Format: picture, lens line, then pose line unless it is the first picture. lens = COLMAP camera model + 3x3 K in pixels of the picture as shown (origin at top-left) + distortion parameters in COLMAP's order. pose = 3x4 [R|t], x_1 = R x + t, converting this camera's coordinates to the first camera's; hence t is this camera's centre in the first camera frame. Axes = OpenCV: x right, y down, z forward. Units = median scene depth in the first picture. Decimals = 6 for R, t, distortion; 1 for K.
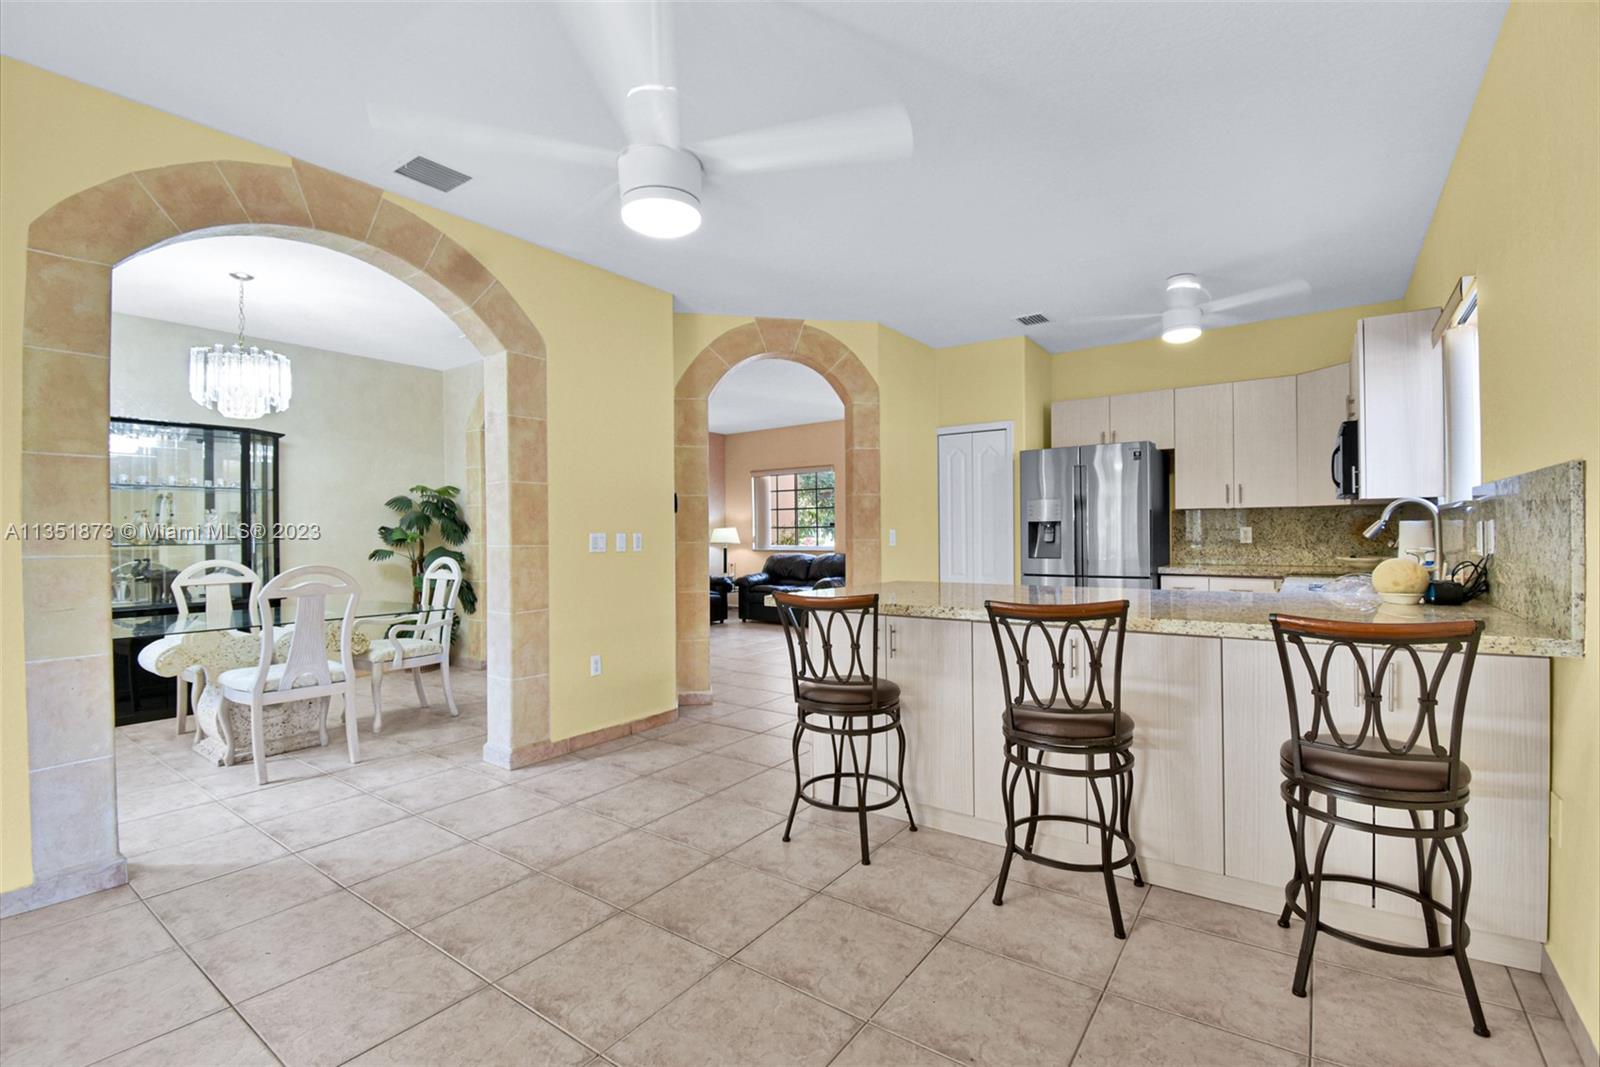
lens RADIAL K [[705.8, 0, 805.4], [0, 705.8, 534.0], [0, 0, 1]] dist [0.021050, -0.025782]
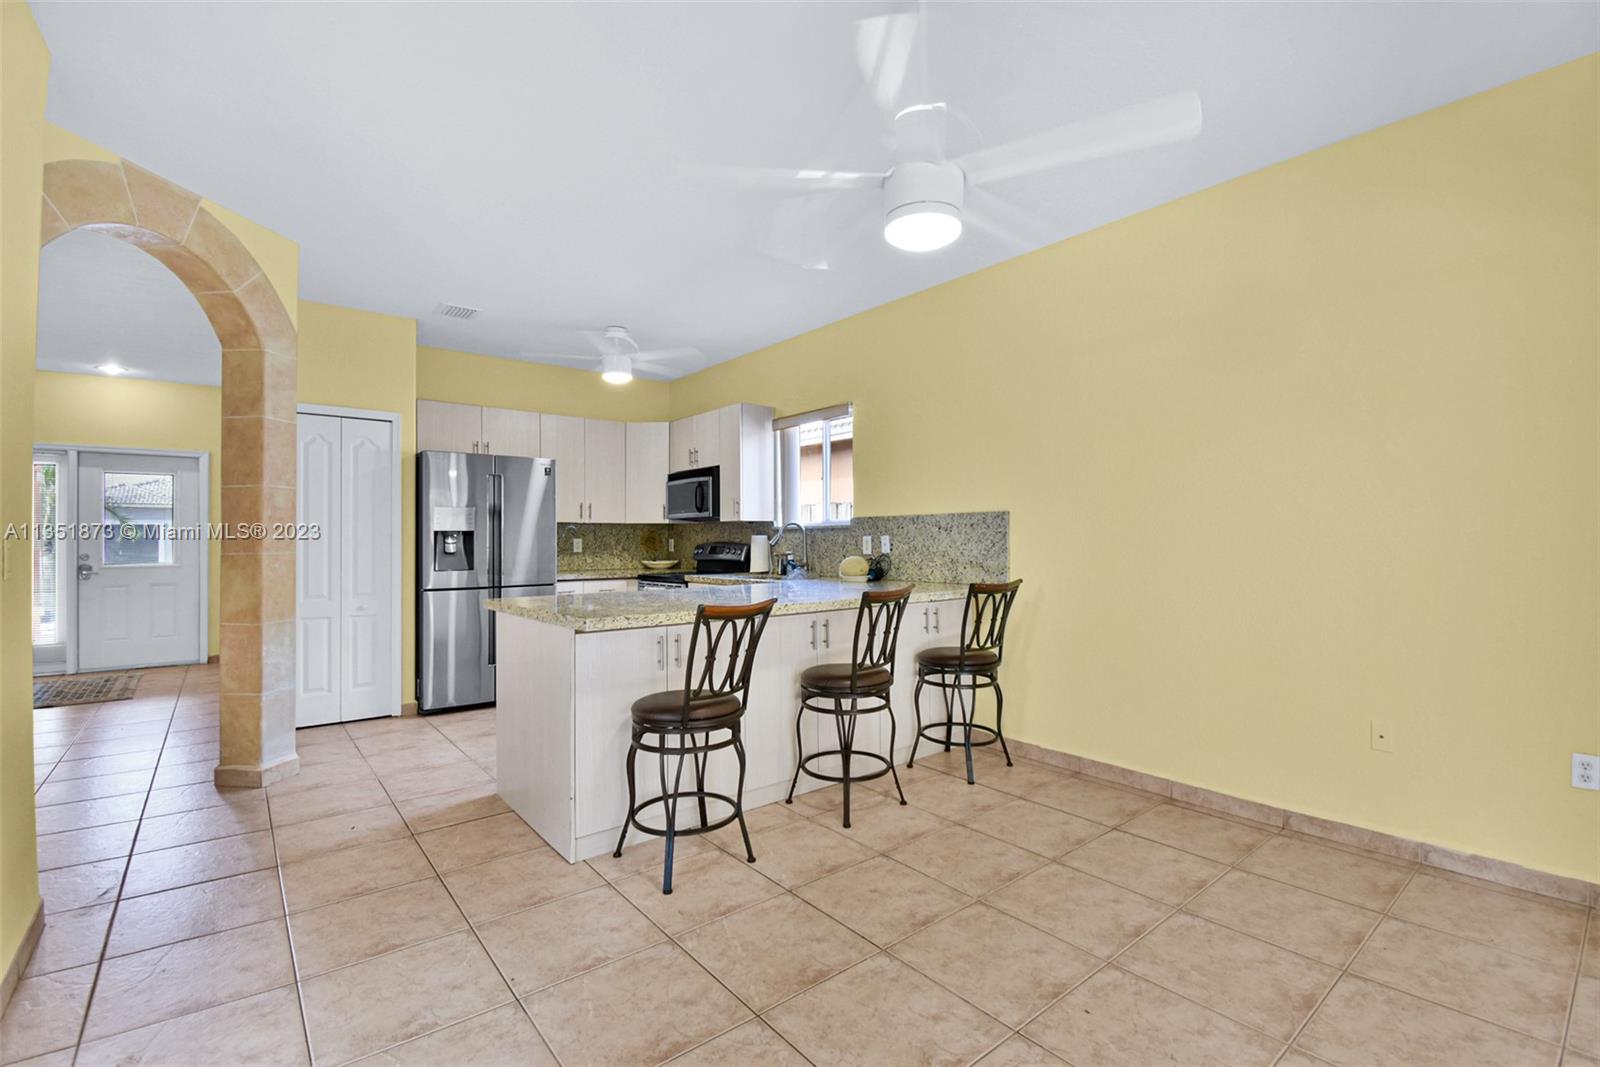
lens RADIAL K [[705.8, 0, 805.4], [0, 705.8, 534.0], [0, 0, 1]] dist [0.021050, -0.025782]
pose [[0.264963, 0.015953, 0.964127, -0.915053], [0.004279, 0.999834, -0.017720, 0.009660], [-0.964249, 0.008820, 0.264851, 0.665406]]
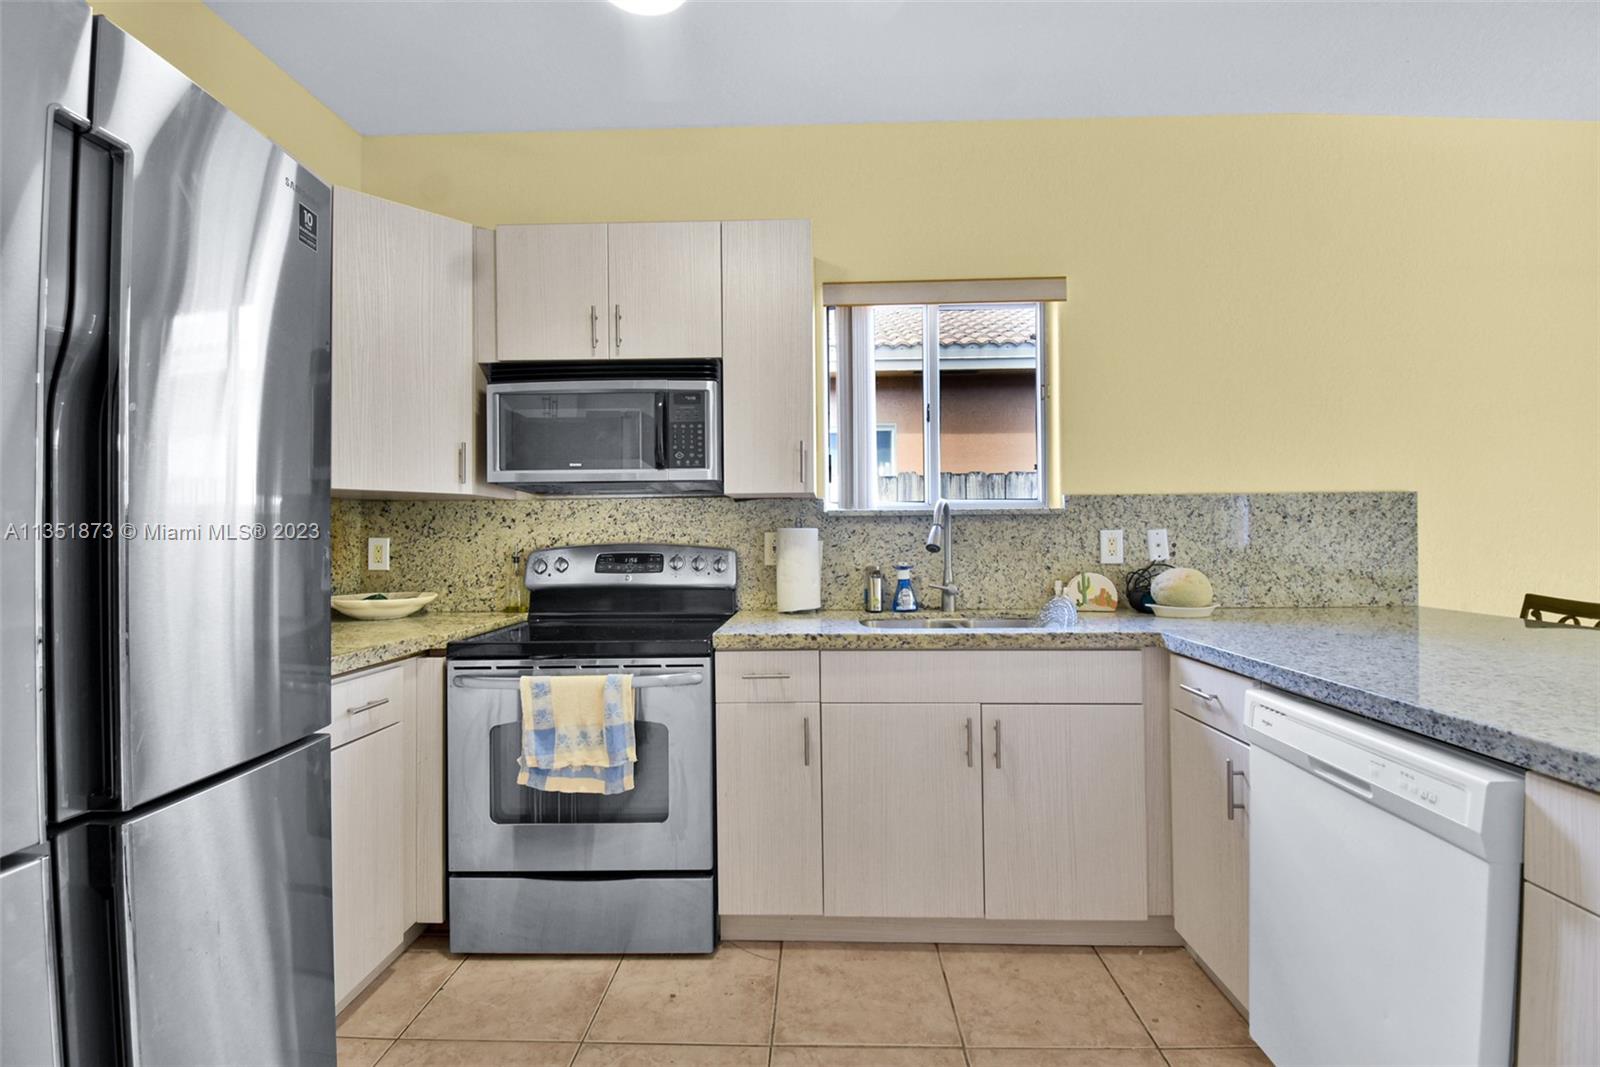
lens RADIAL K [[705.8, 0, 805.4], [0, 705.8, 534.0], [0, 0, 1]] dist [0.021050, -0.025782]
pose [[-0.556294, 0.018971, 0.830769, 0.349622], [0.013884, 0.999812, -0.013534, -0.003889], [-0.830869, 0.004006, -0.556453, 1.954231]]
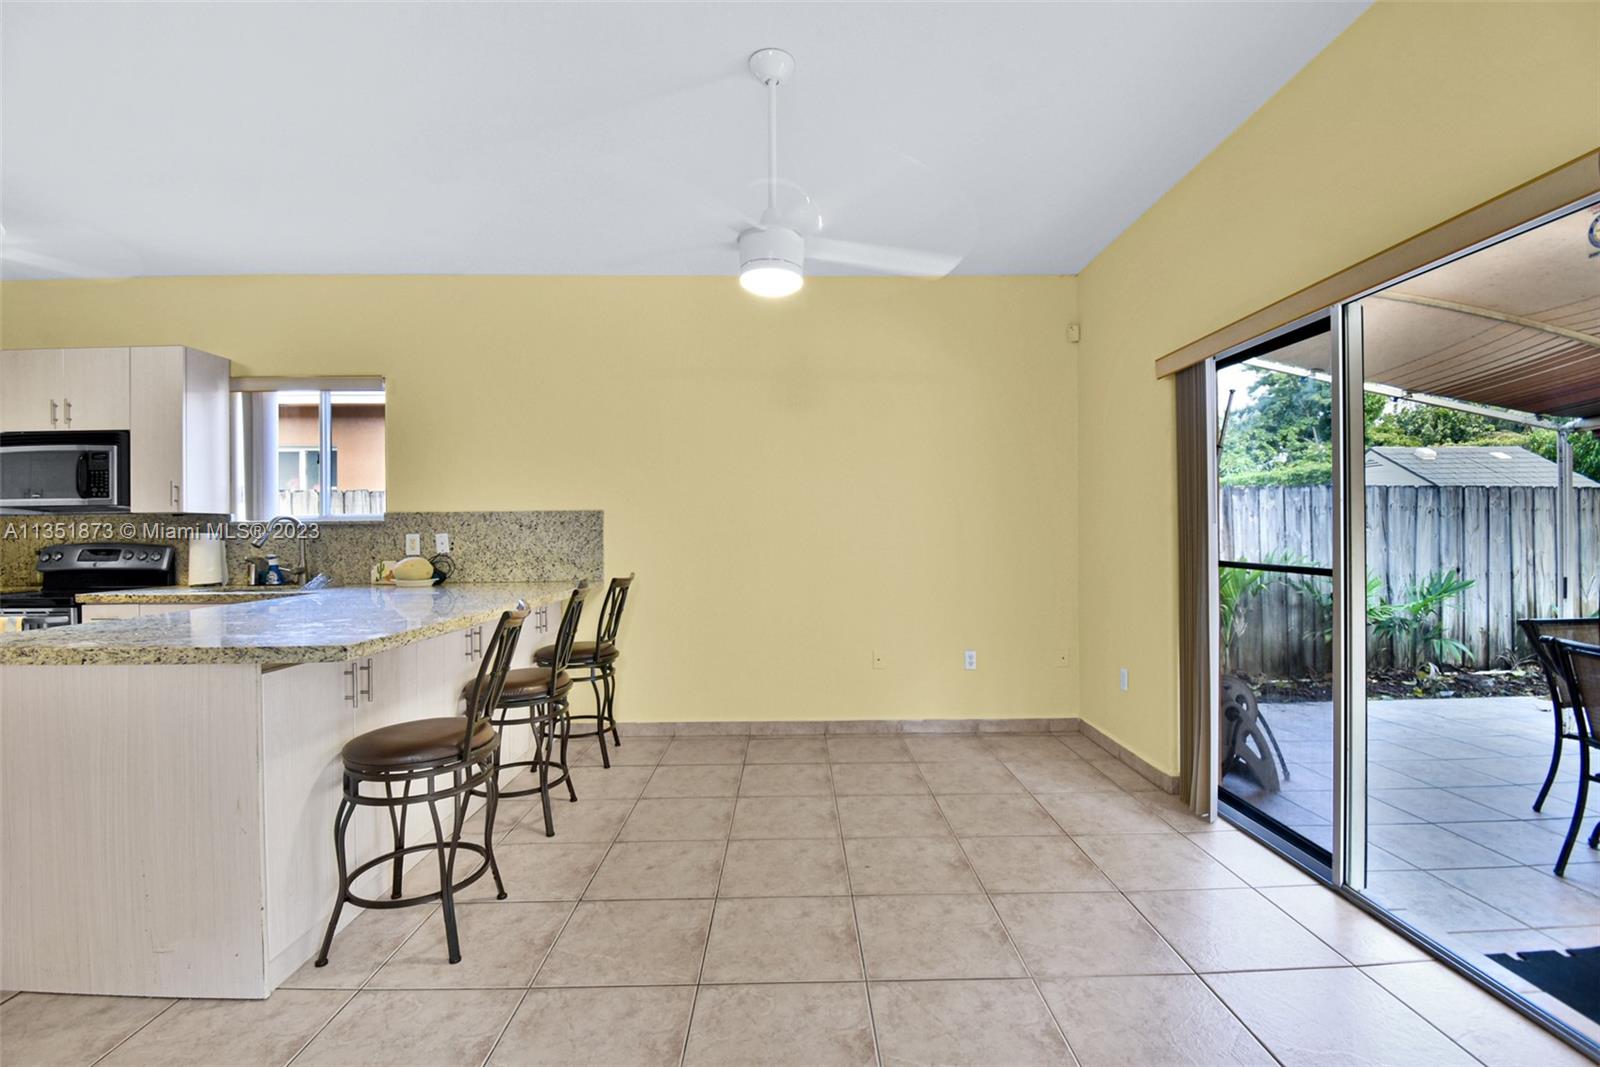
lens RADIAL K [[705.8, 0, 805.4], [0, 705.8, 534.0], [0, 0, 1]] dist [0.021050, -0.025782]
pose [[-0.596459, 0.014331, 0.802515, -0.914826], [0.014698, 0.999868, -0.006931, 0.007214], [-0.802509, 0.007662, -0.596591, 1.259977]]
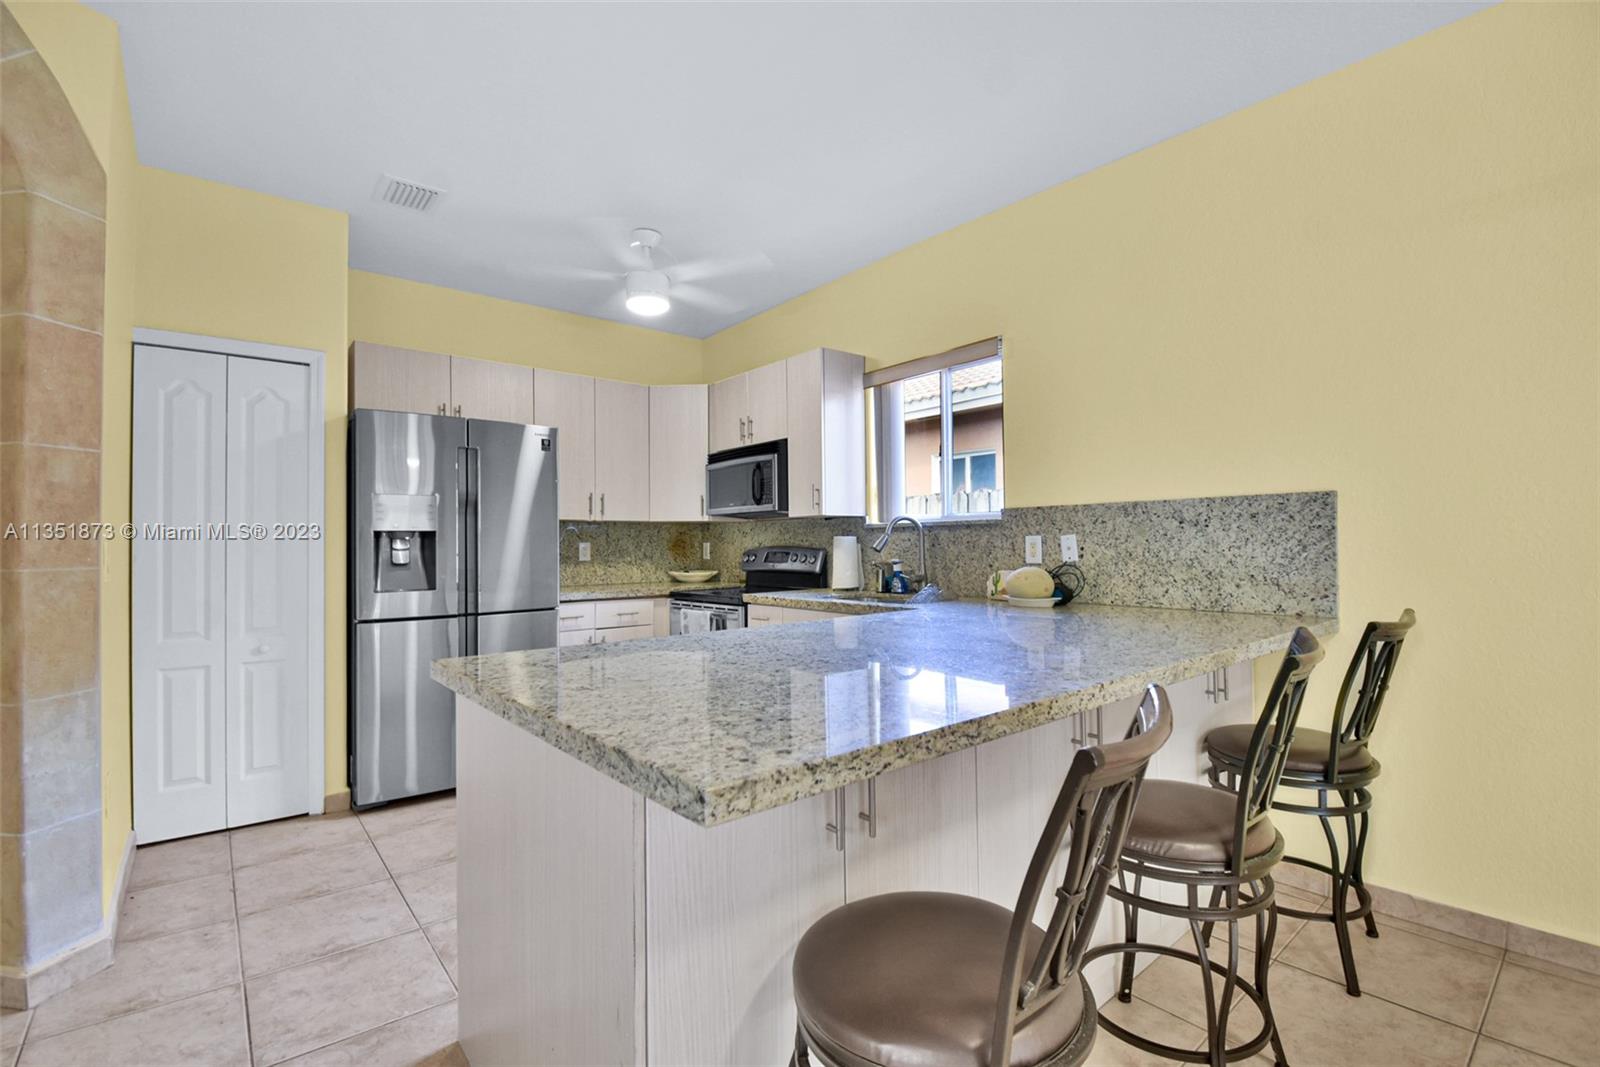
lens RADIAL K [[705.8, 0, 805.4], [0, 705.8, 534.0], [0, 0, 1]] dist [0.021050, -0.025782]
pose [[0.251348, 0.020338, 0.967683, -0.356590], [0.009106, 0.999685, -0.023376, 0.004815], [-0.967854, 0.014687, 0.251084, 1.084924]]
